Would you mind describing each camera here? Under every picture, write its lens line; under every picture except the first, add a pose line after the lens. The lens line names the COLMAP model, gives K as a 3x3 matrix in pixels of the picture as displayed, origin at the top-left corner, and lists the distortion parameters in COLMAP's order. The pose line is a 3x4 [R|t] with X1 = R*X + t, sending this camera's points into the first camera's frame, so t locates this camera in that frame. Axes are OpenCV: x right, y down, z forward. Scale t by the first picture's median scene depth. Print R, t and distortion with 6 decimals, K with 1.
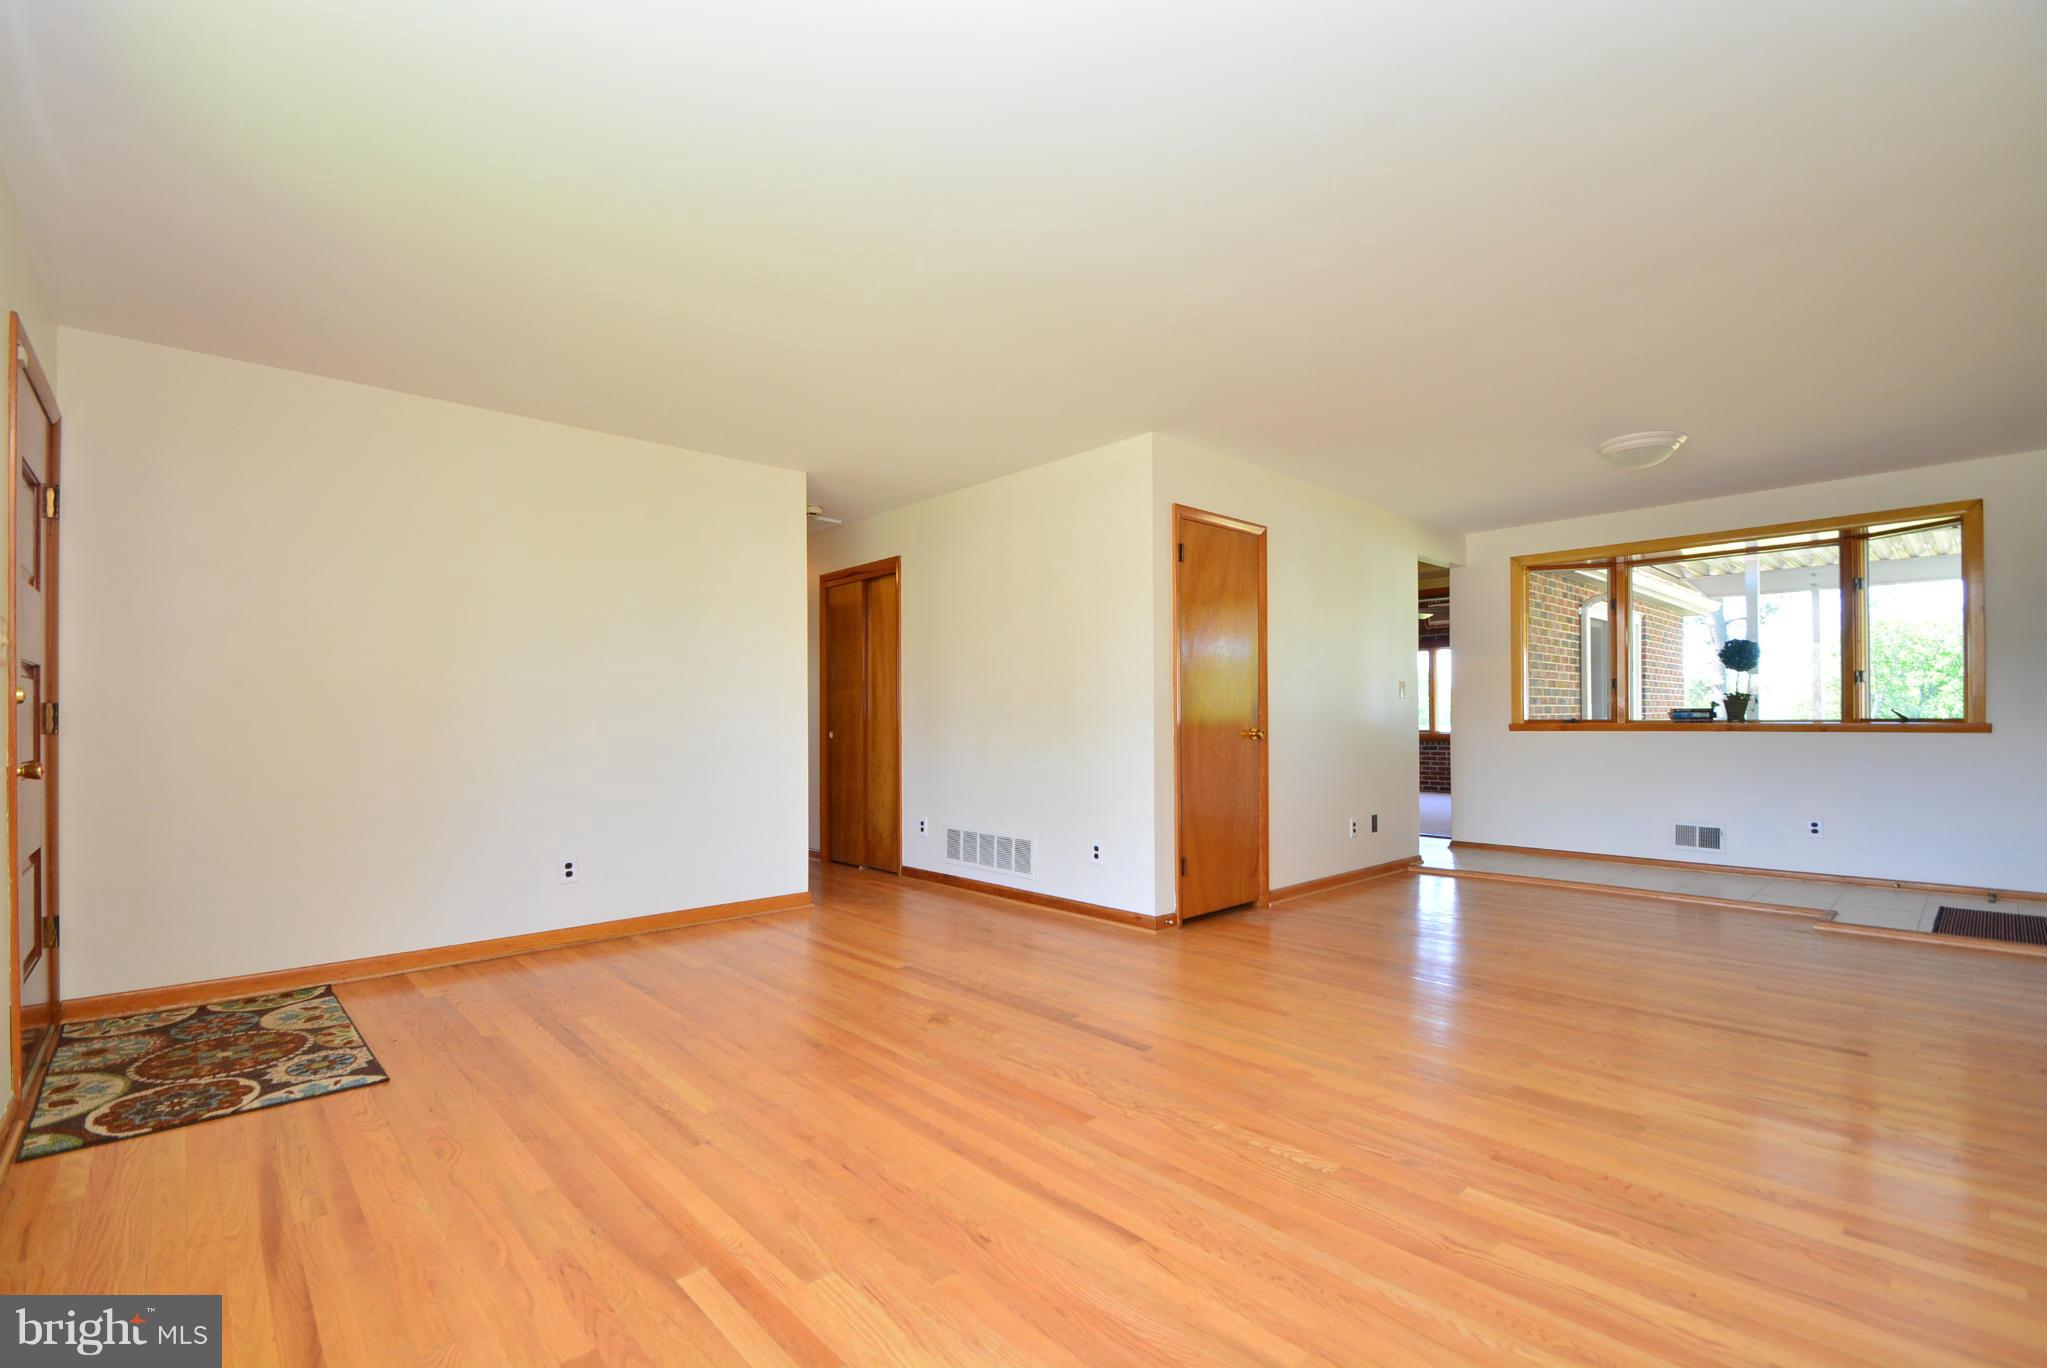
lens RADIAL K [[895.5, 0, 988.4], [0, 895.5, 721.0], [0, 0, 1]] dist [0.000122, -0.001188]
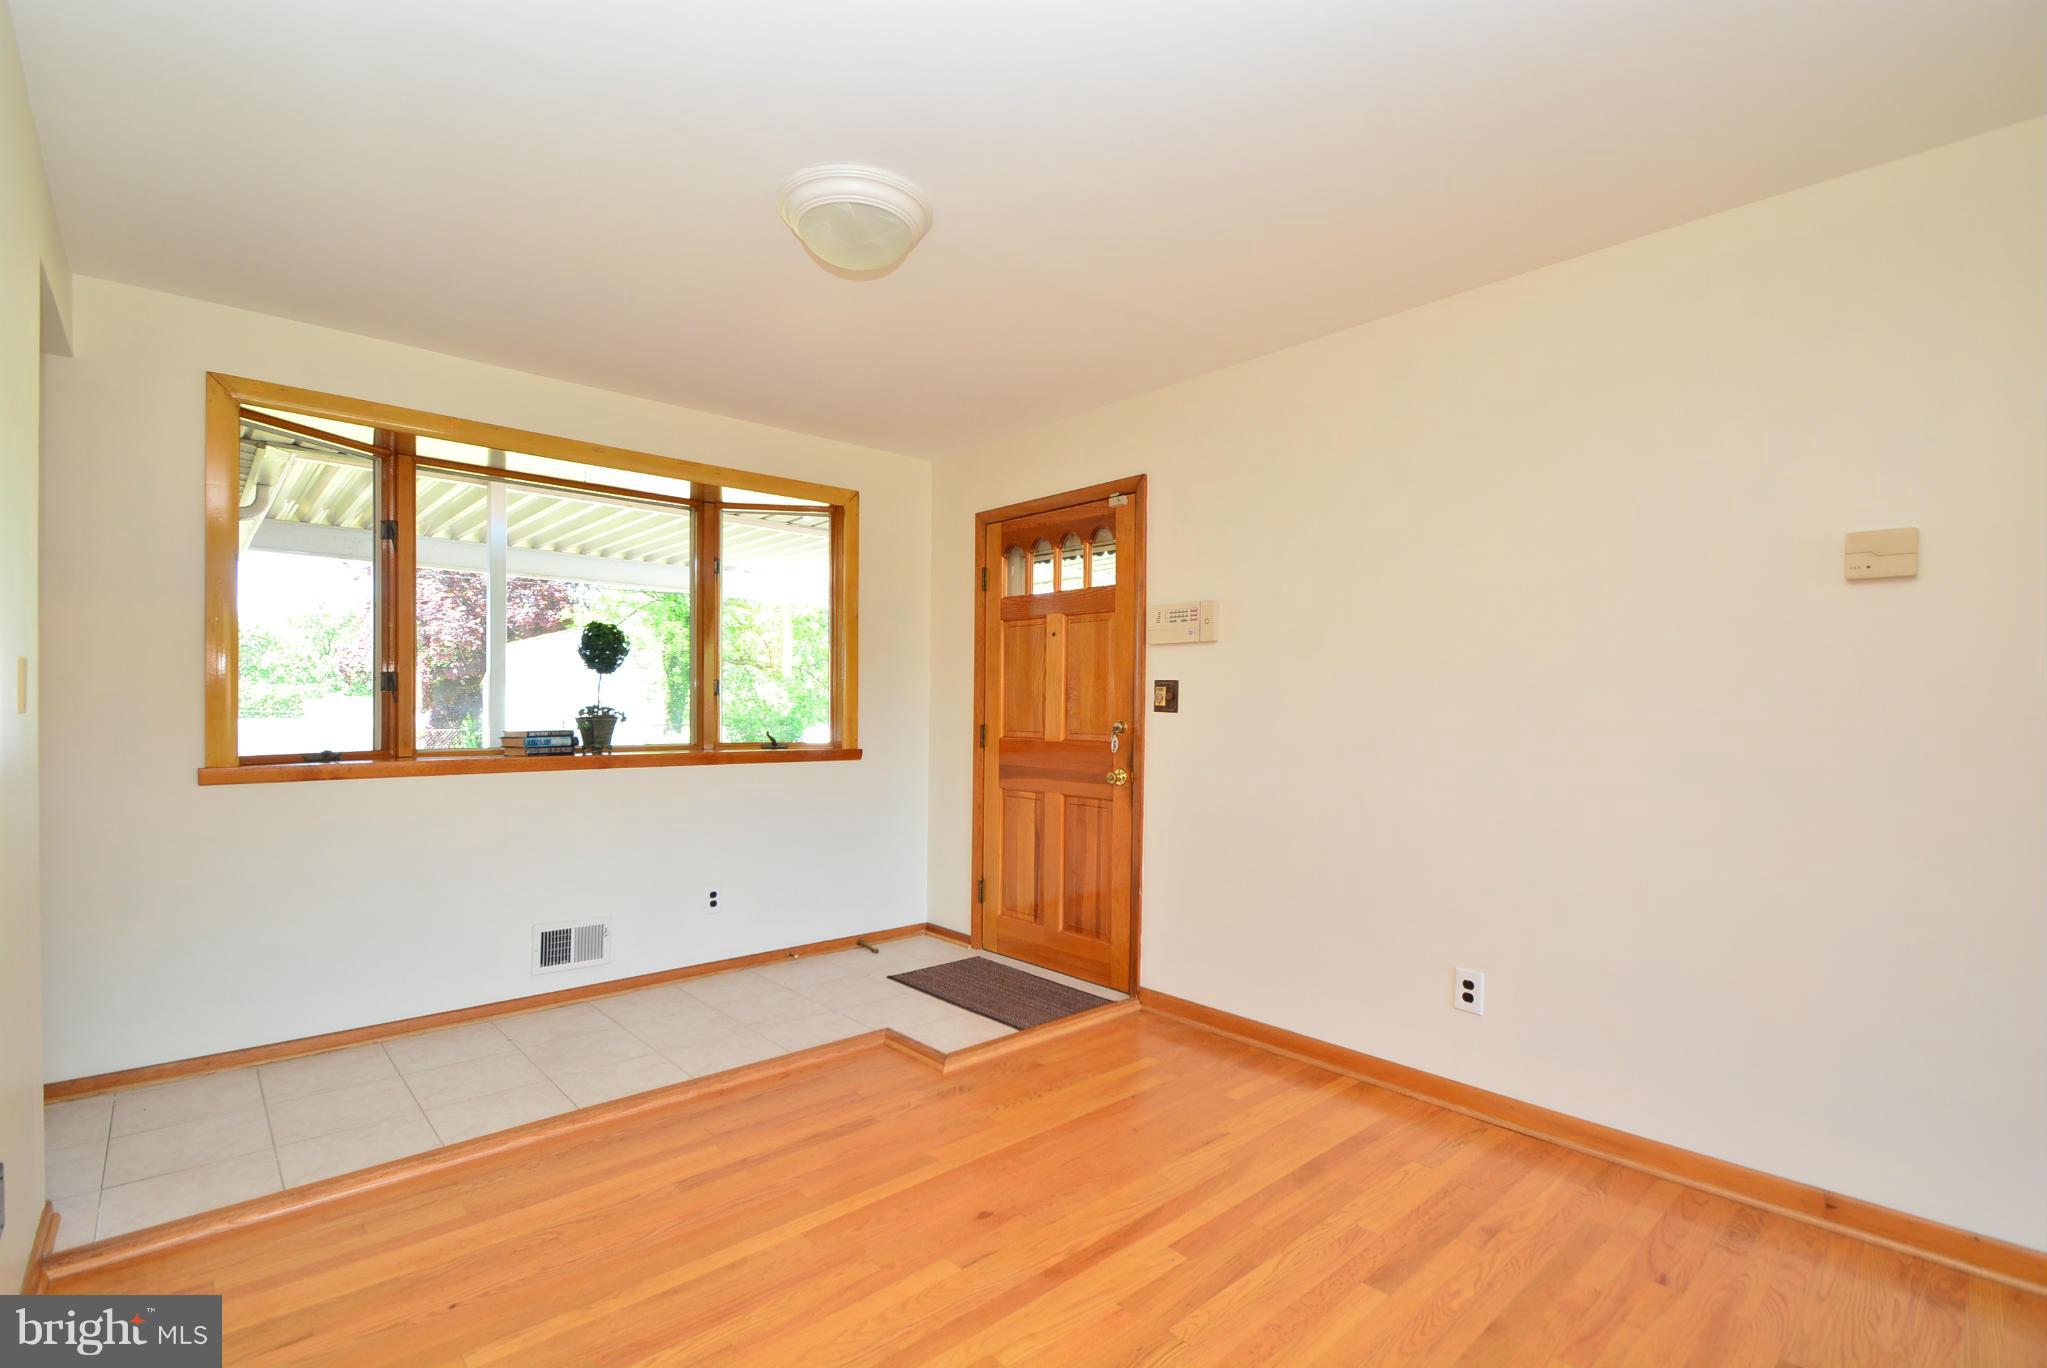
lens RADIAL K [[946.3, 0, 1020.6], [0, 946.3, 704.0], [0, 0, 1]] dist [-0.019505, 0.000051]
pose [[-0.001161, 0.008922, 0.999960, 0.330257], [-0.003333, 0.999955, -0.008926, -0.058439], [-0.999994, -0.003344, -0.001131, 1.449987]]
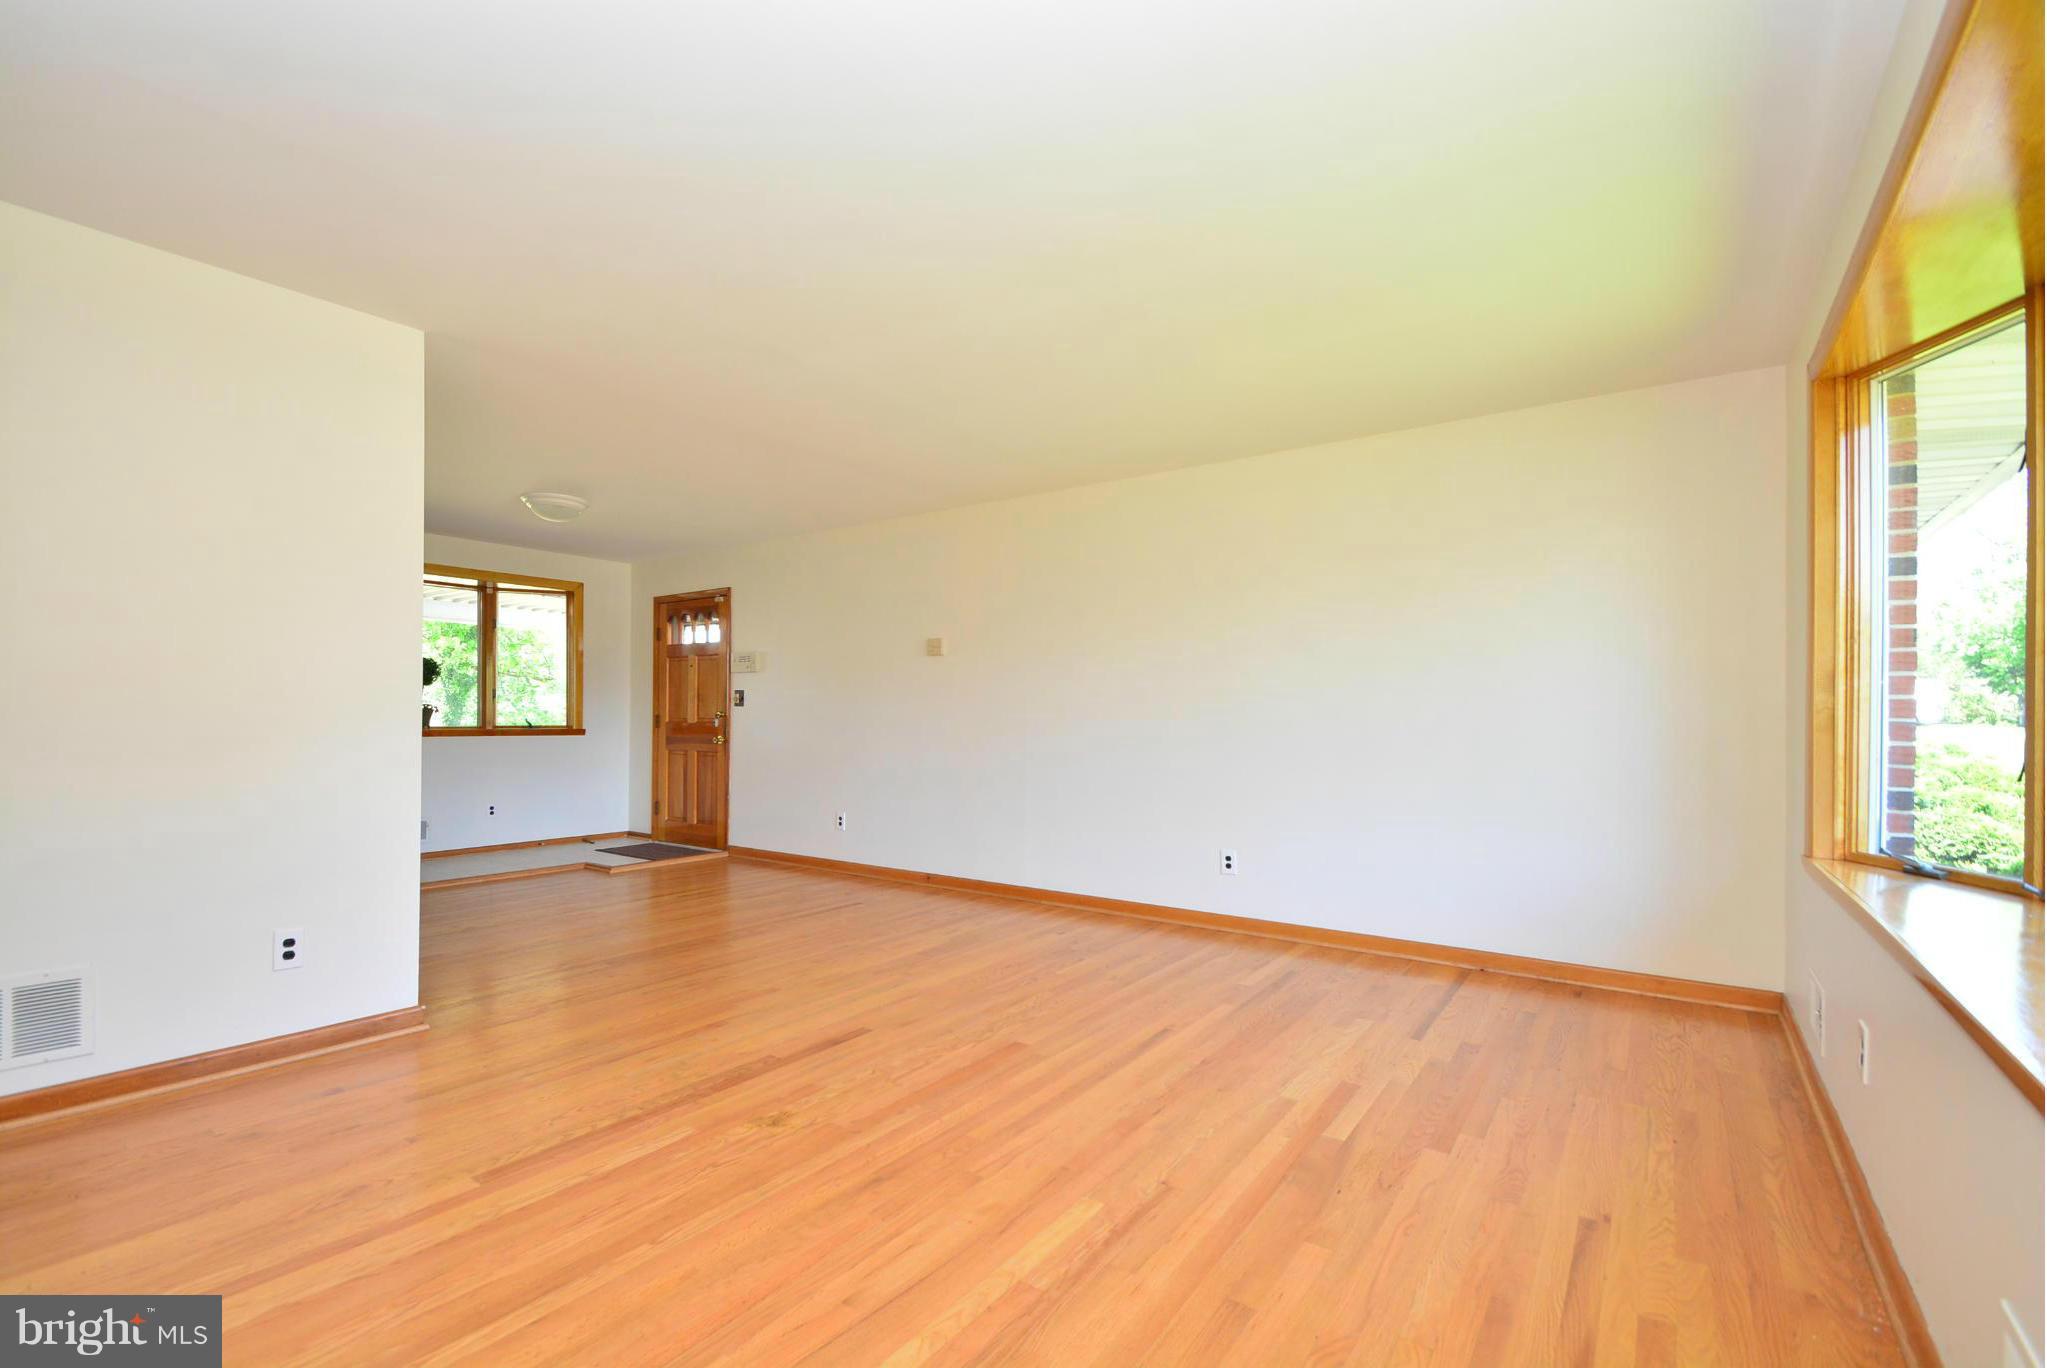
lens RADIAL K [[895.5, 0, 1007.2], [0, 895.5, 716.9], [0, 0, 1]] dist [0.000122, -0.001188]
pose [[-0.207046, 0.008877, 0.978291, -0.926918], [-0.001229, 0.999956, -0.009333, -0.009017], [-0.978330, -0.003135, -0.207026, 1.042507]]
